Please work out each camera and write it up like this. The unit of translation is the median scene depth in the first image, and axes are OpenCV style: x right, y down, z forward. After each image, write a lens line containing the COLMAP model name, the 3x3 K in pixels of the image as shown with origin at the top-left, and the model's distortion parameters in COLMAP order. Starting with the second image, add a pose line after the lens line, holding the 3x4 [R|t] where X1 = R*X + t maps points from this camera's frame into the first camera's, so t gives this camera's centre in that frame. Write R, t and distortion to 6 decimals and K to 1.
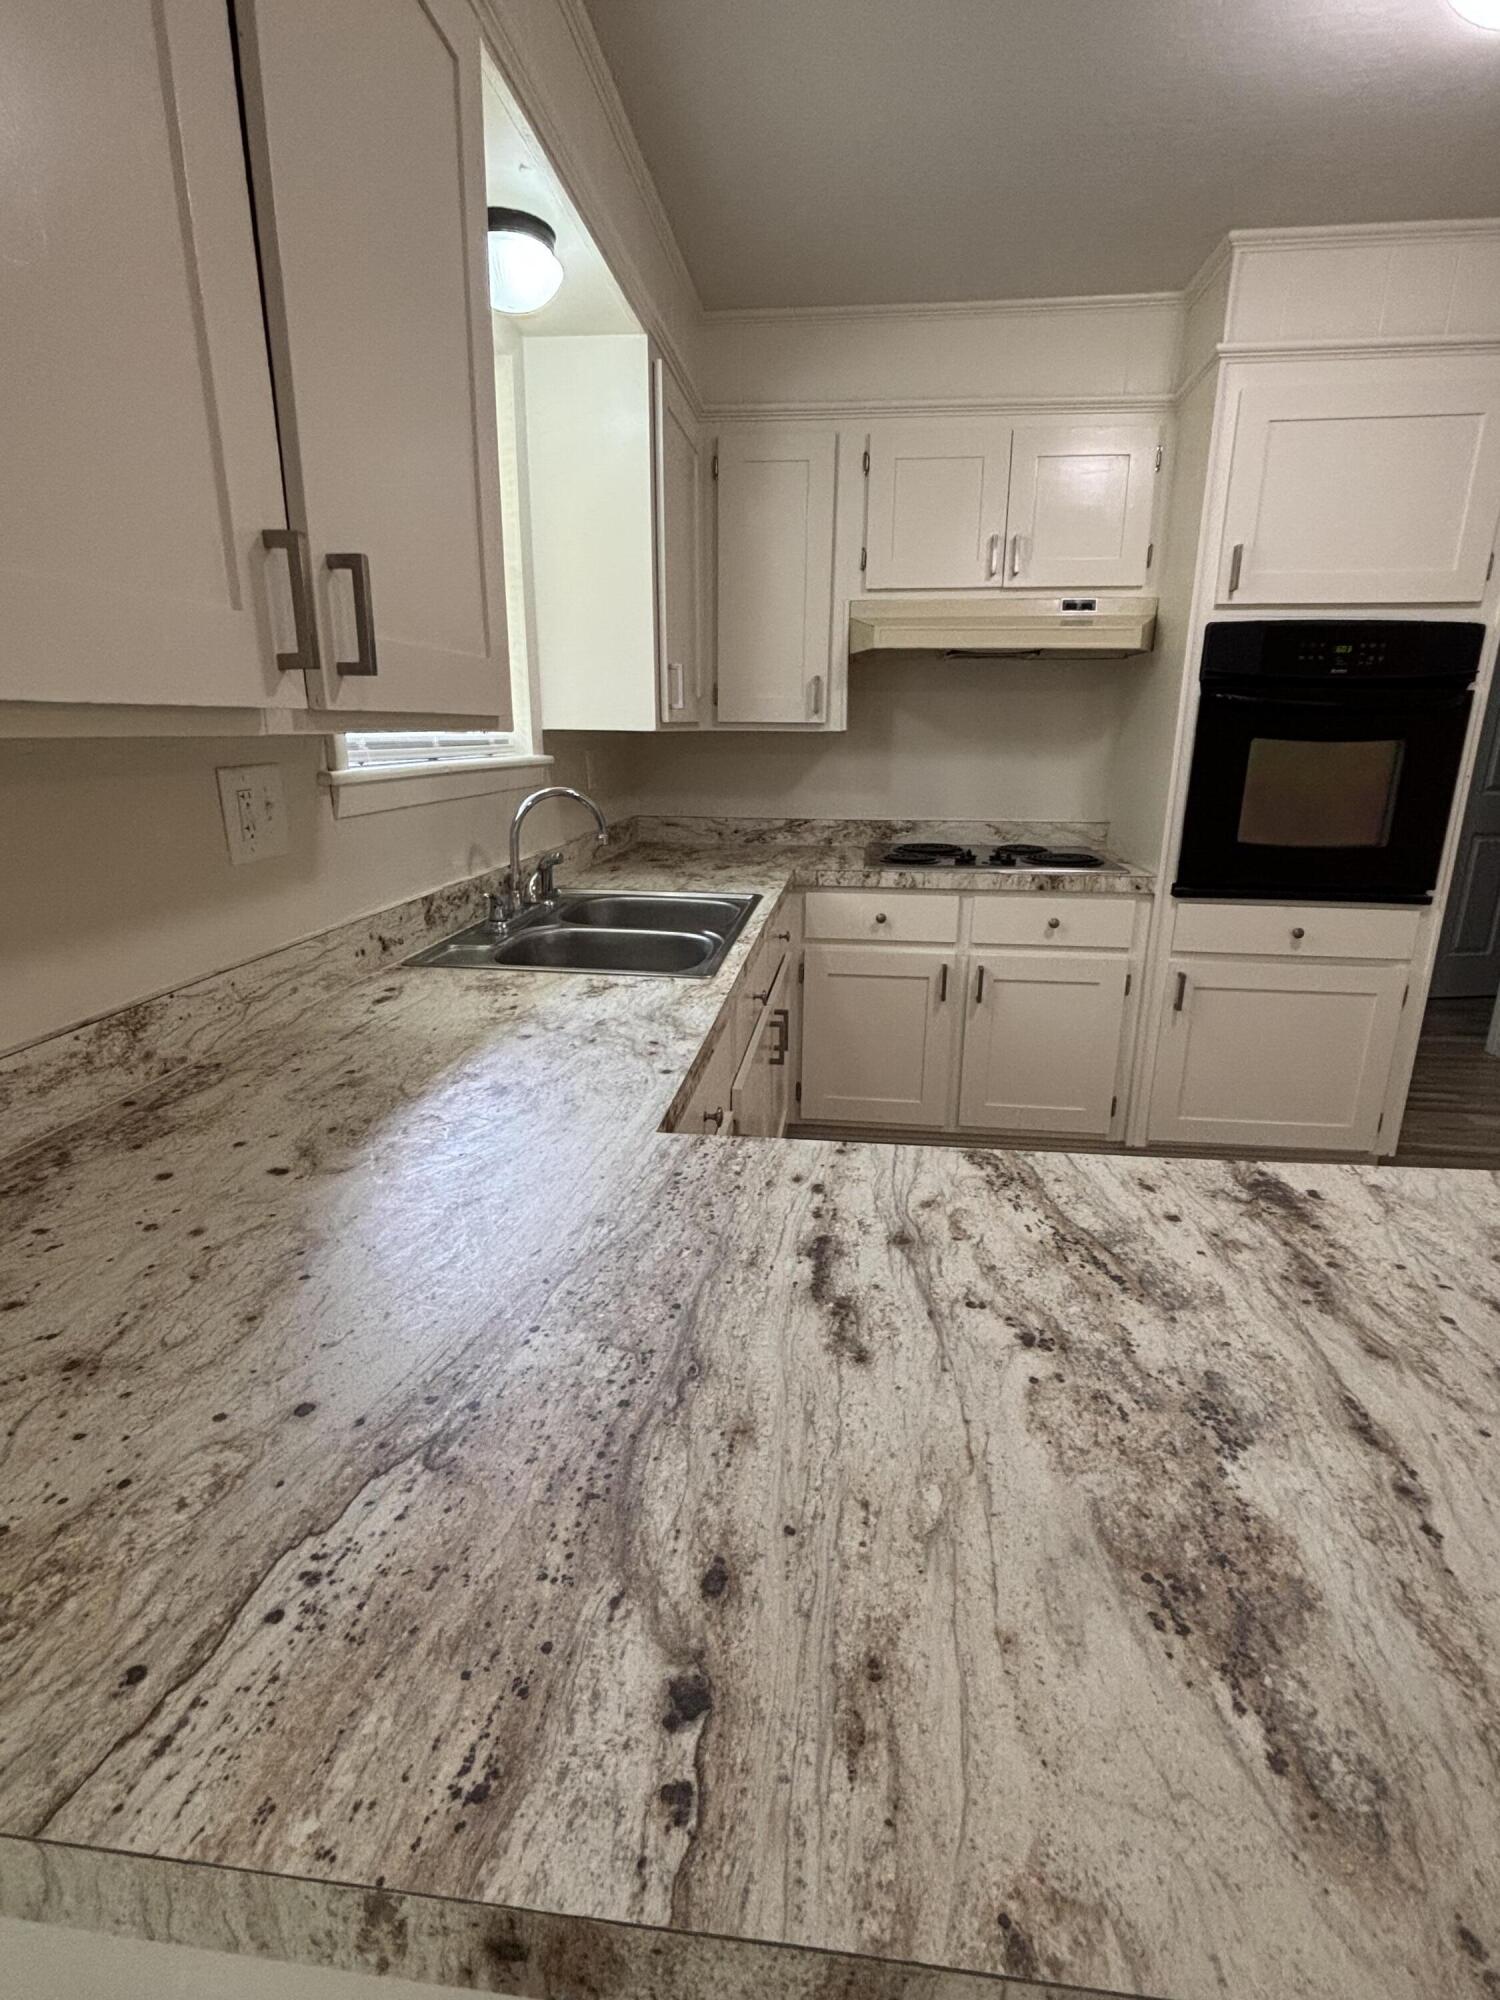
lens RADIAL K [[929.9, 0, 752.0], [0, 929.9, 992.7], [0, 0, 1]] dist [0.042107, -0.063814]
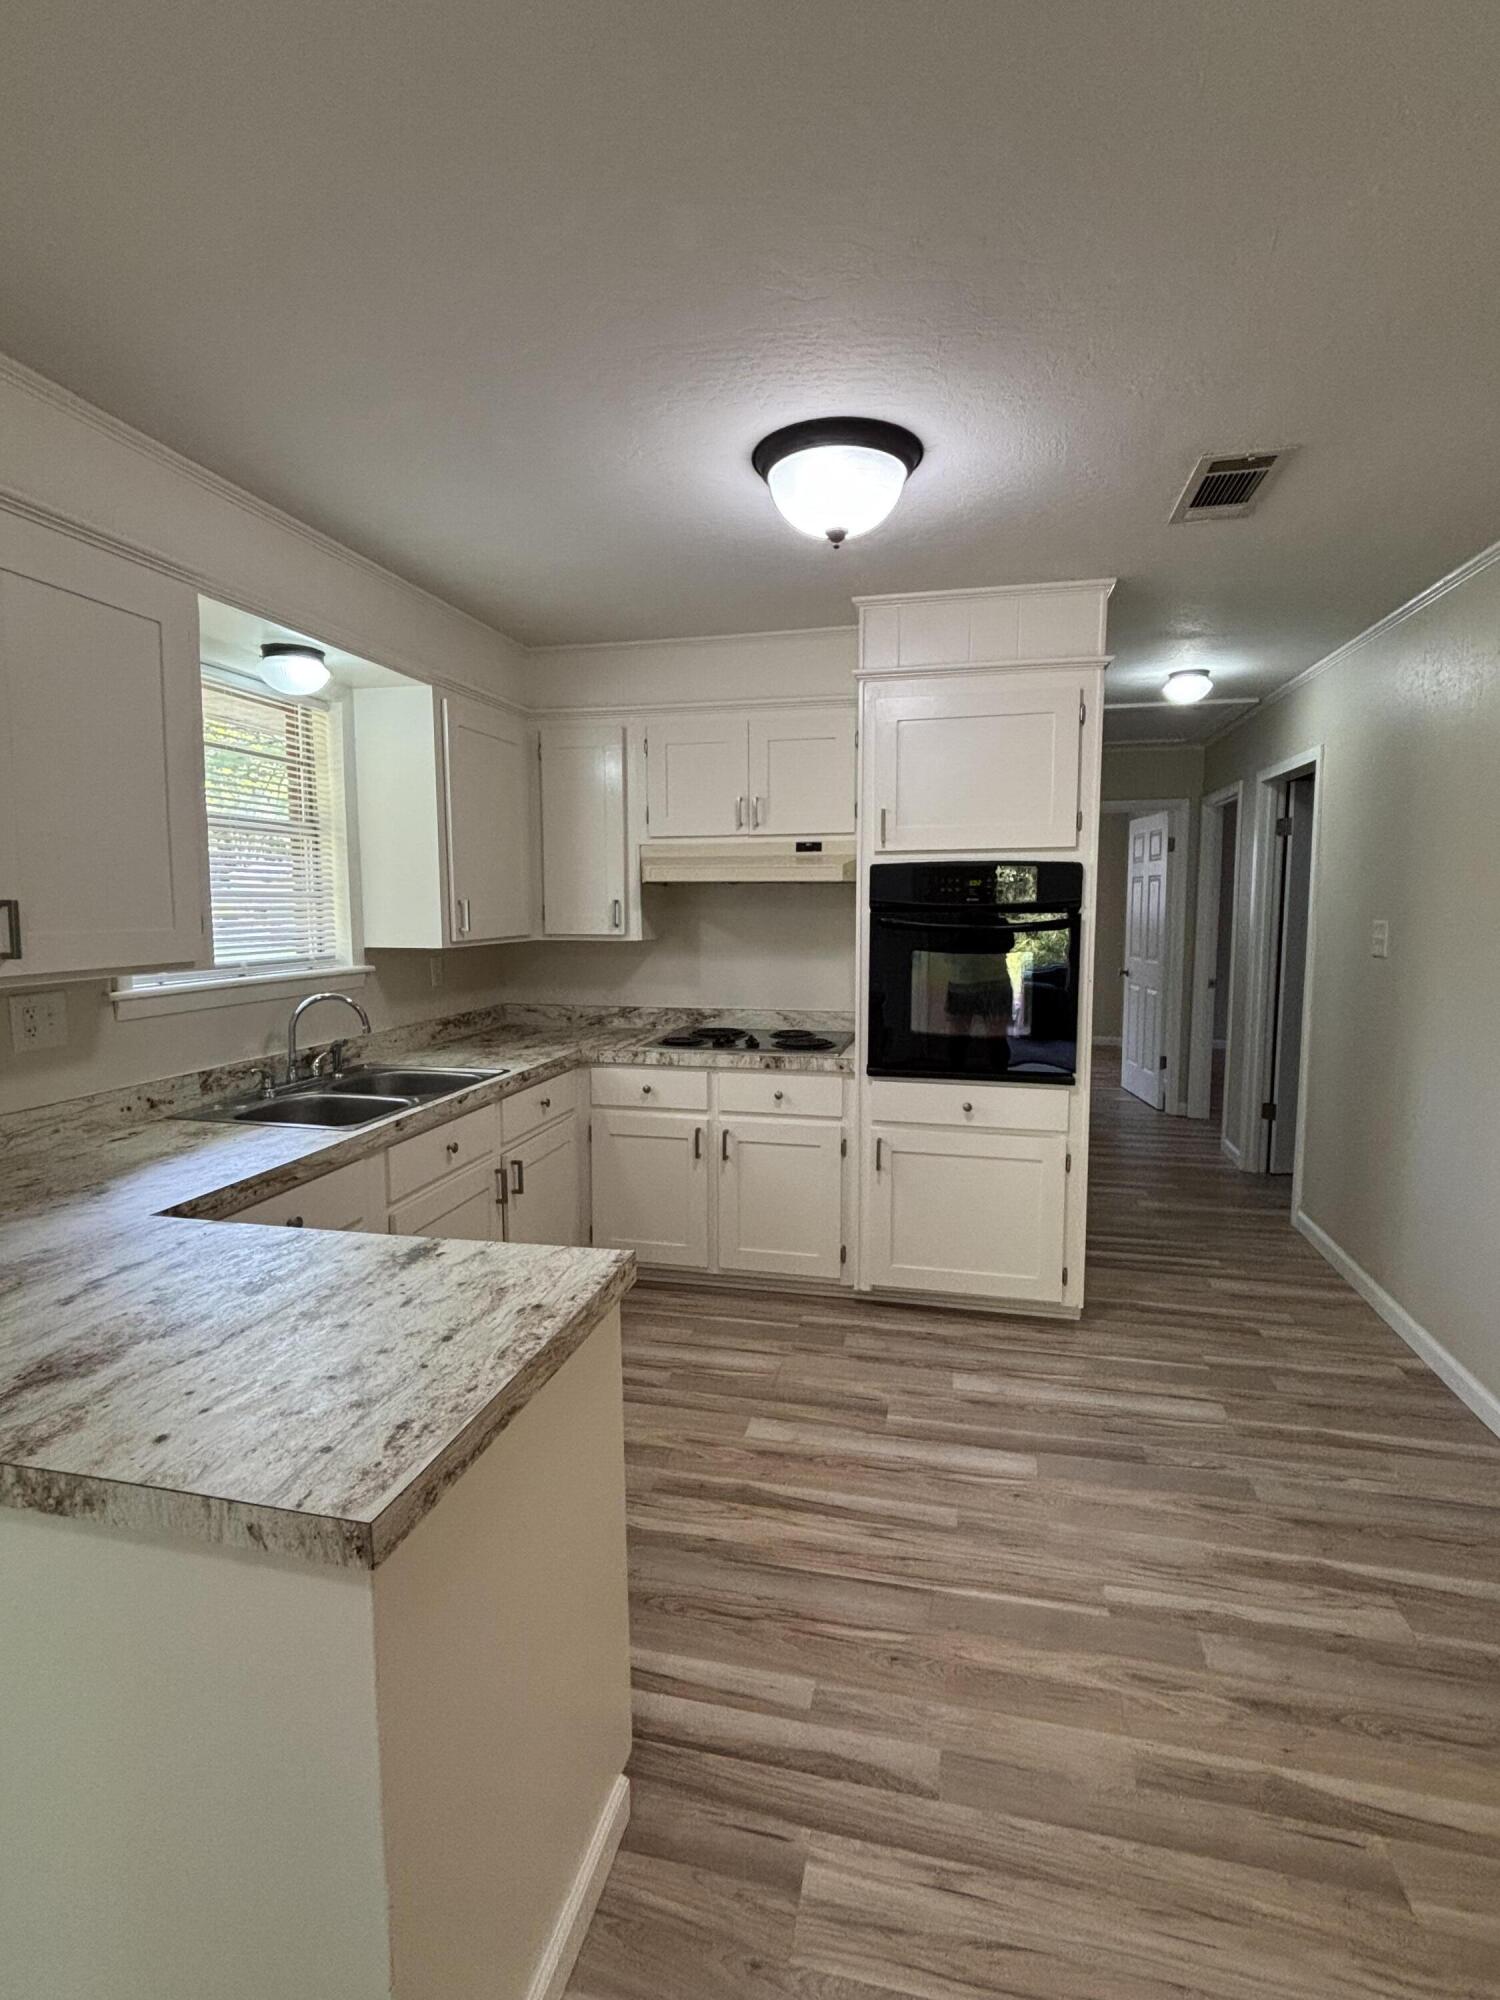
lens RADIAL K [[929.9, 0, 752.0], [0, 929.9, 992.7], [0, 0, 1]] dist [0.042107, -0.063814]
pose [[0.994027, 0.002819, -0.109098, 0.425100], [-0.022186, 0.984011, -0.176721, 0.009643], [0.106856, 0.178086, 0.978196, -0.226099]]
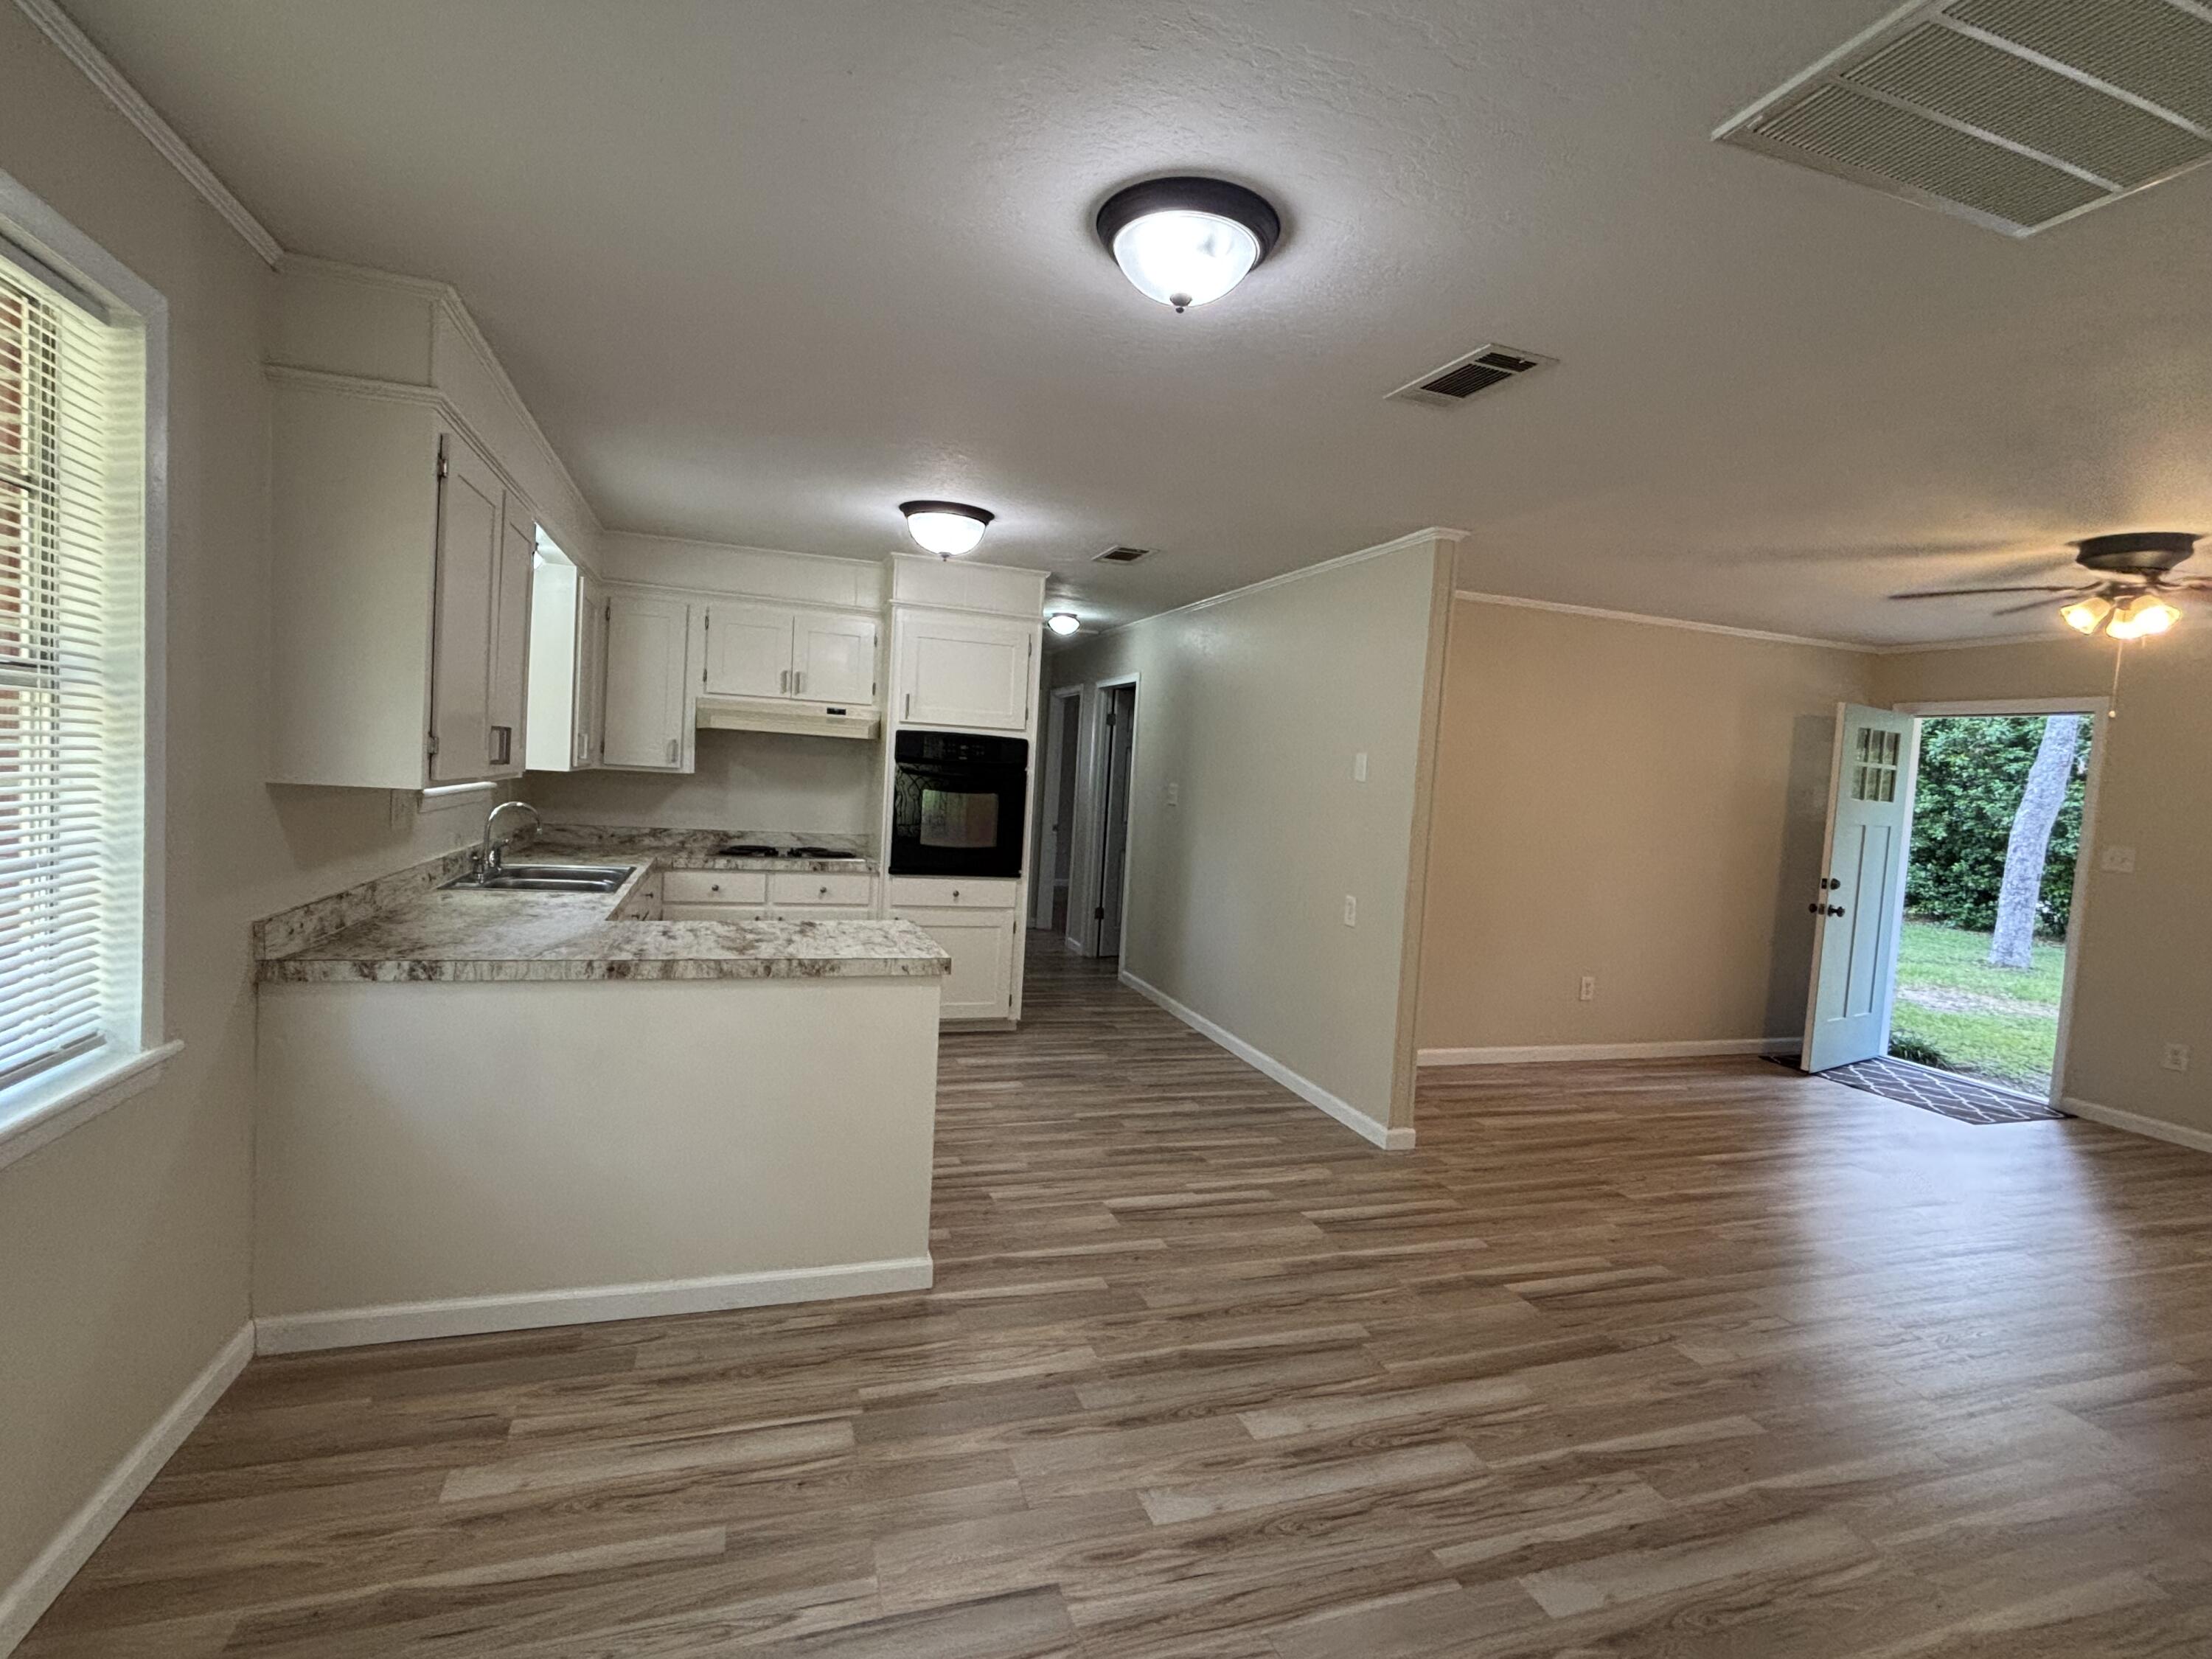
lens RADIAL K [[1028.5, 0, 1098.6], [0, 1028.5, 823.9], [0, 0, 1]] dist [0.042107, -0.063814]
pose [[0.900114, 0.025970, 0.434880, -0.046080], [0.065261, 0.978920, -0.193537, 0.206052], [-0.430739, 0.202586, 0.879445, -0.901469]]
